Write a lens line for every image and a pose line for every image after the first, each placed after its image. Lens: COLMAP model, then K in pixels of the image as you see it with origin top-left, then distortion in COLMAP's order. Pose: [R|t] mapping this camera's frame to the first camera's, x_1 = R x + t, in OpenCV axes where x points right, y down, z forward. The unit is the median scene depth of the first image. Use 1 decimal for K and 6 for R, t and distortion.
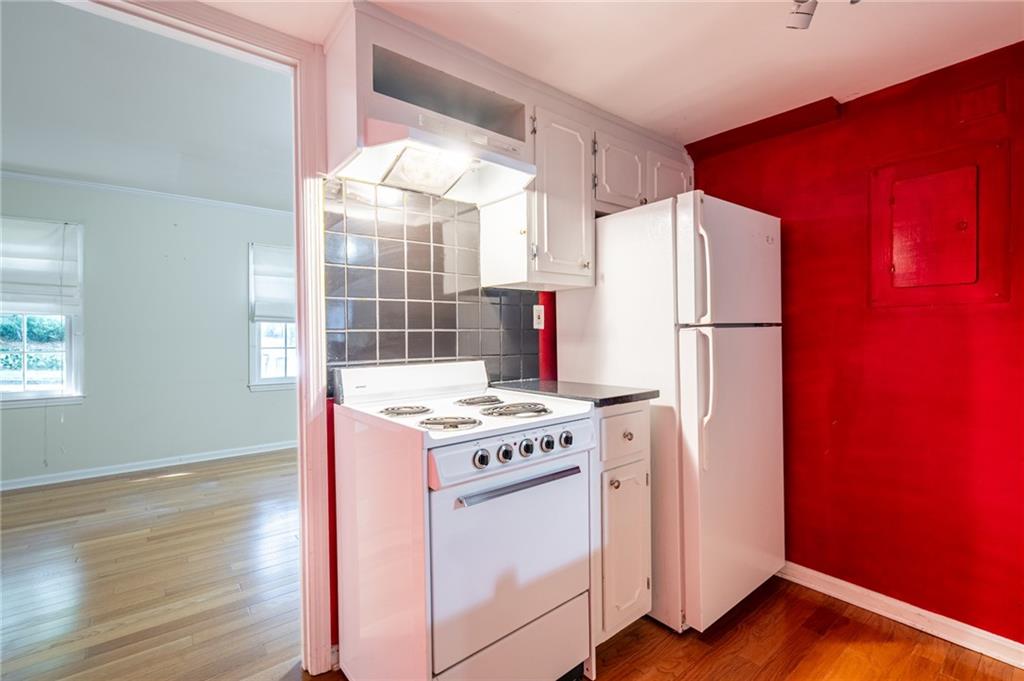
lens RADIAL K [[455.1, 0, 511.9], [0, 455.1, 332.8], [0, 0, 1]] dist [-0.000112, 0.000282]
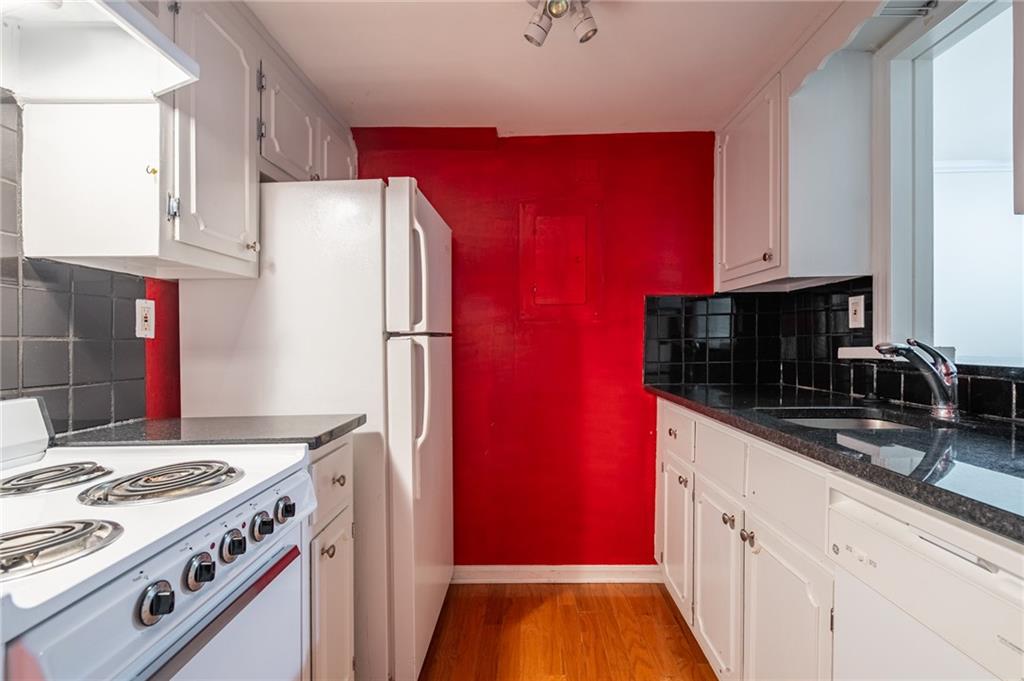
lens RADIAL K [[464.2, 0, 512.0], [0, 464.2, 340.5], [0, 0, 1]] dist [0.001017, 0.000514]
pose [[0.638273, 0.001045, 0.769810, -0.134908], [0.006645, 0.999954, -0.006867, 0.003418], [-0.769782, 0.009498, 0.638237, 0.259860]]
